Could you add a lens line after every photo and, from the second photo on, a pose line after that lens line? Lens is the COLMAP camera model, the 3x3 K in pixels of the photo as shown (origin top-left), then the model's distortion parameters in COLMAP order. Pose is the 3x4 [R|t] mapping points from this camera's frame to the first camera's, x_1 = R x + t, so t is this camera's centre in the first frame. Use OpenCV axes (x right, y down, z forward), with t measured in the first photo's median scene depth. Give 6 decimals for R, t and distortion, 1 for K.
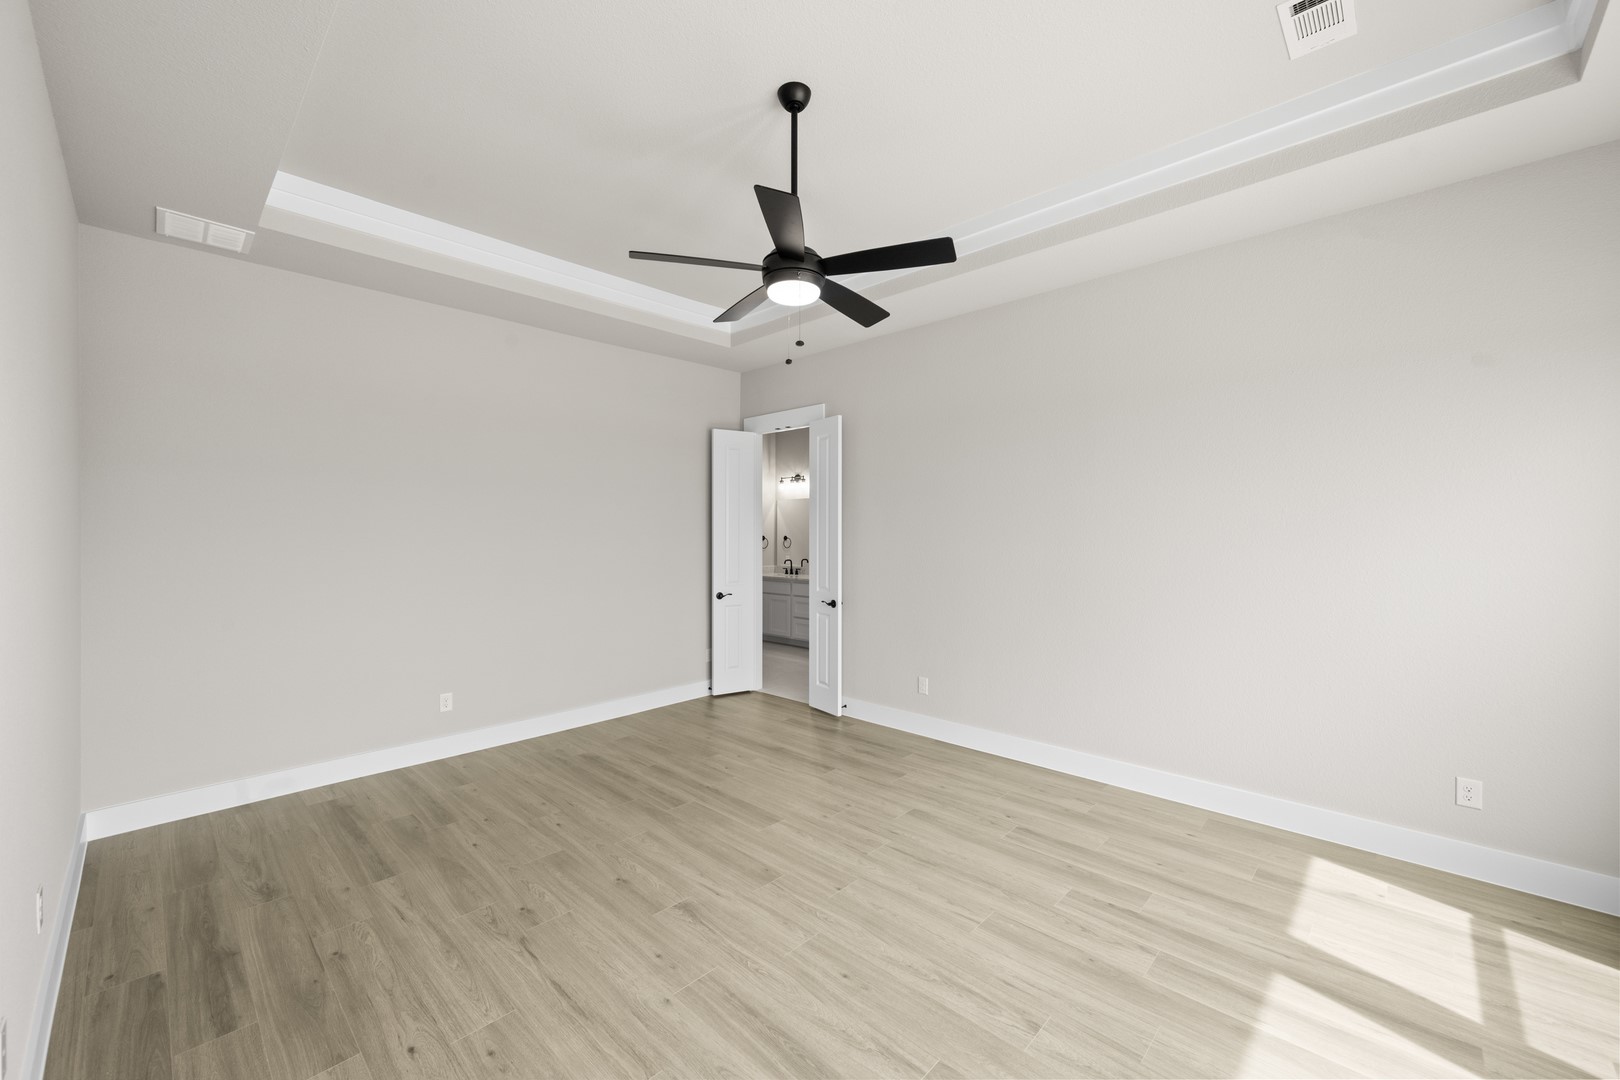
lens RADIAL K [[637.1, 0, 814.7], [0, 637.1, 537.0], [0, 0, 1]] dist [0.000486, 0.000157]
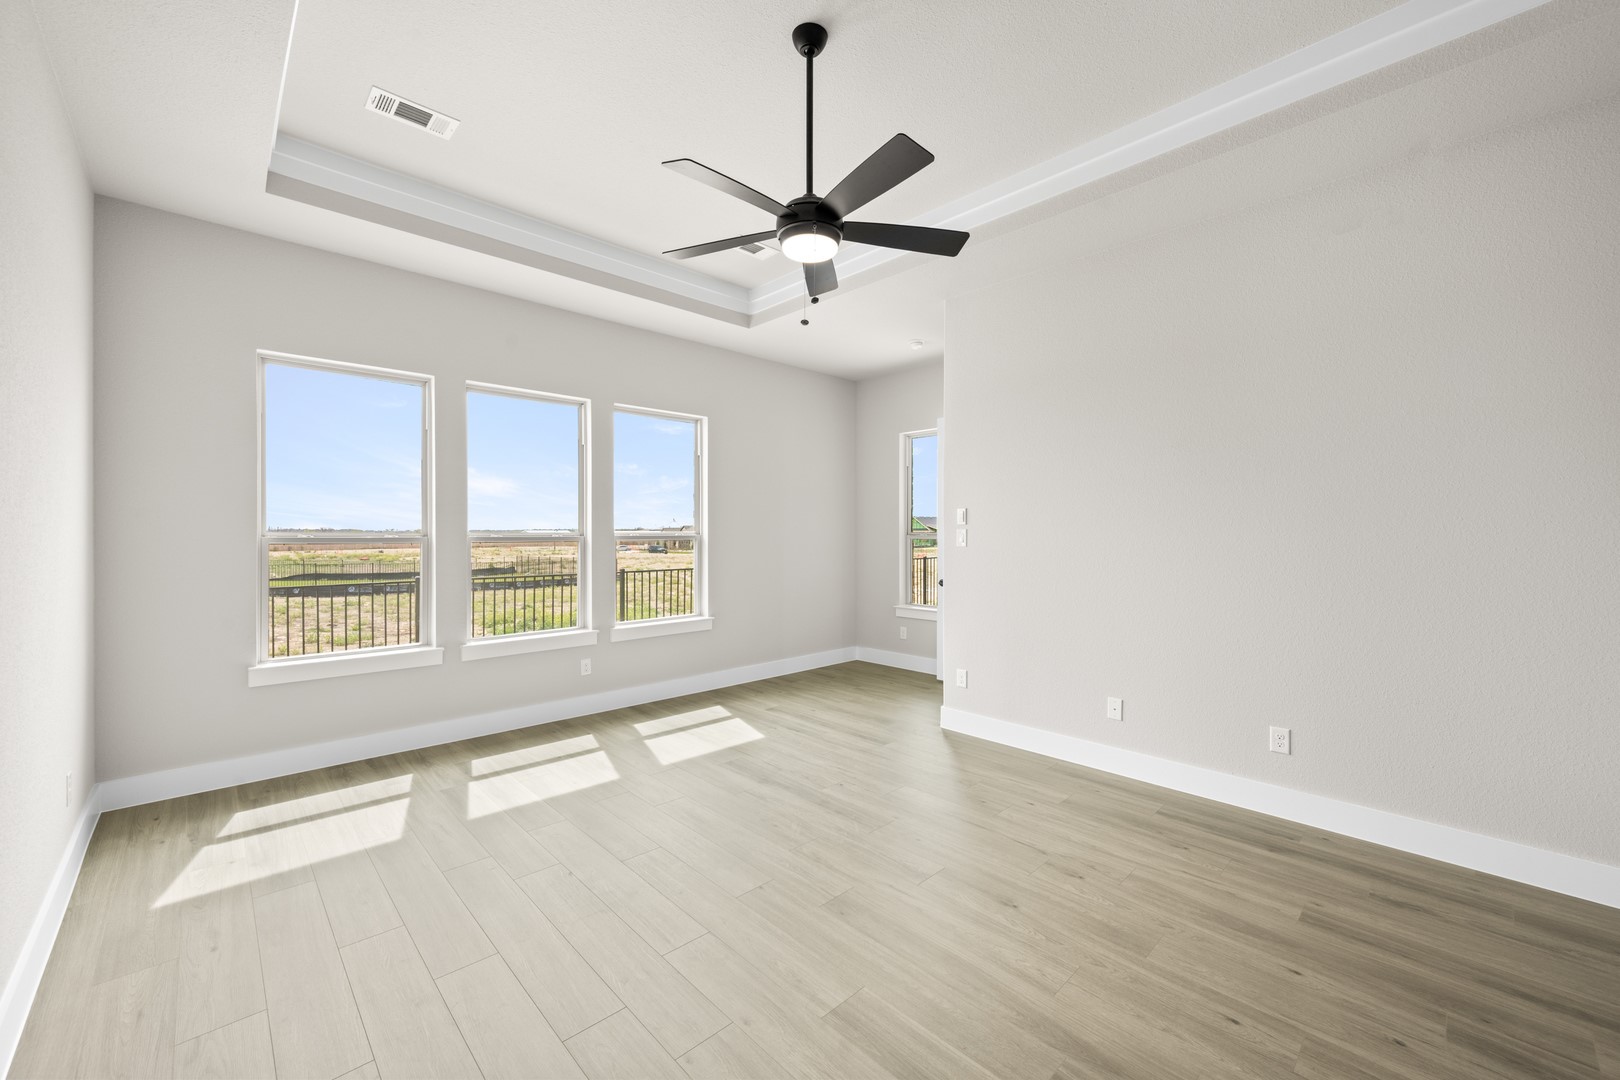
lens RADIAL K [[637.1, 0, 814.7], [0, 637.1, 537.0], [0, 0, 1]] dist [0.000486, 0.000157]
pose [[-0.999031, 0.000600, 0.044011, -0.074826], [0.001250, 0.999891, 0.014744, 0.029399], [-0.043997, 0.014785, -0.998922, 1.772175]]
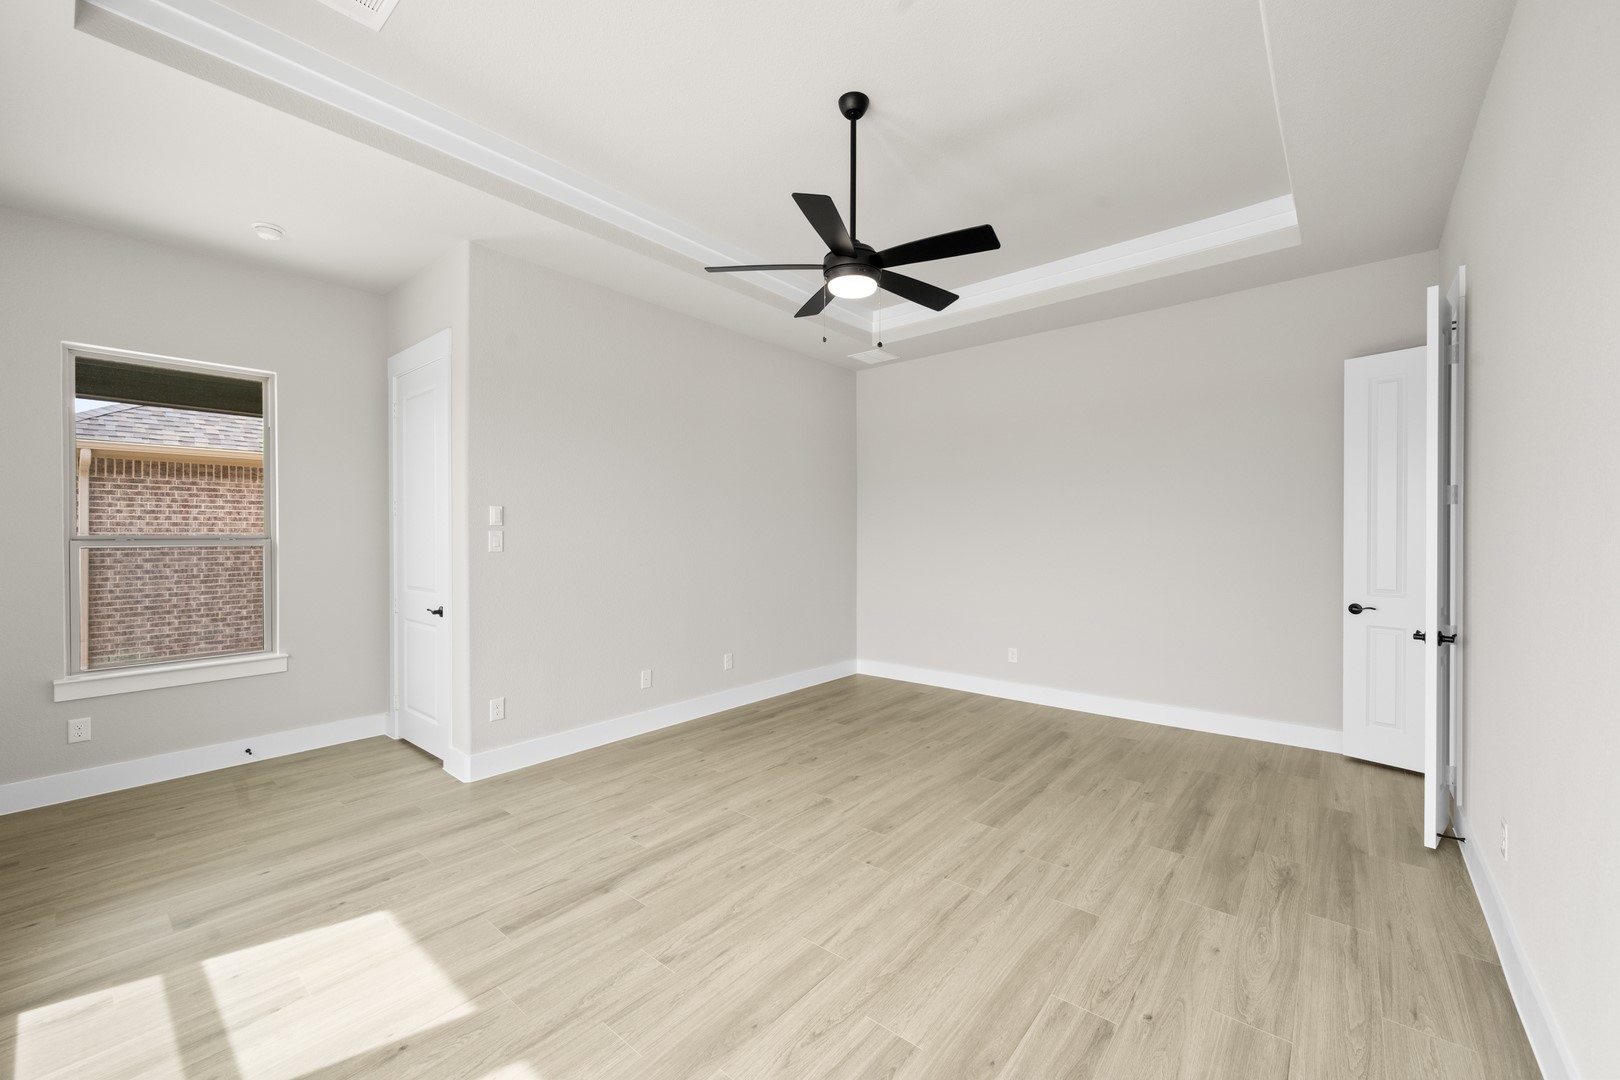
lens RADIAL K [[637.1, 0, 814.7], [0, 637.1, 537.0], [0, 0, 1]] dist [0.000486, 0.000157]
pose [[0.065510, 0.006435, -0.997831, 0.952461], [-0.006524, 0.999961, 0.006021, 0.033771], [0.997831, 0.006116, 0.065549, 0.786676]]
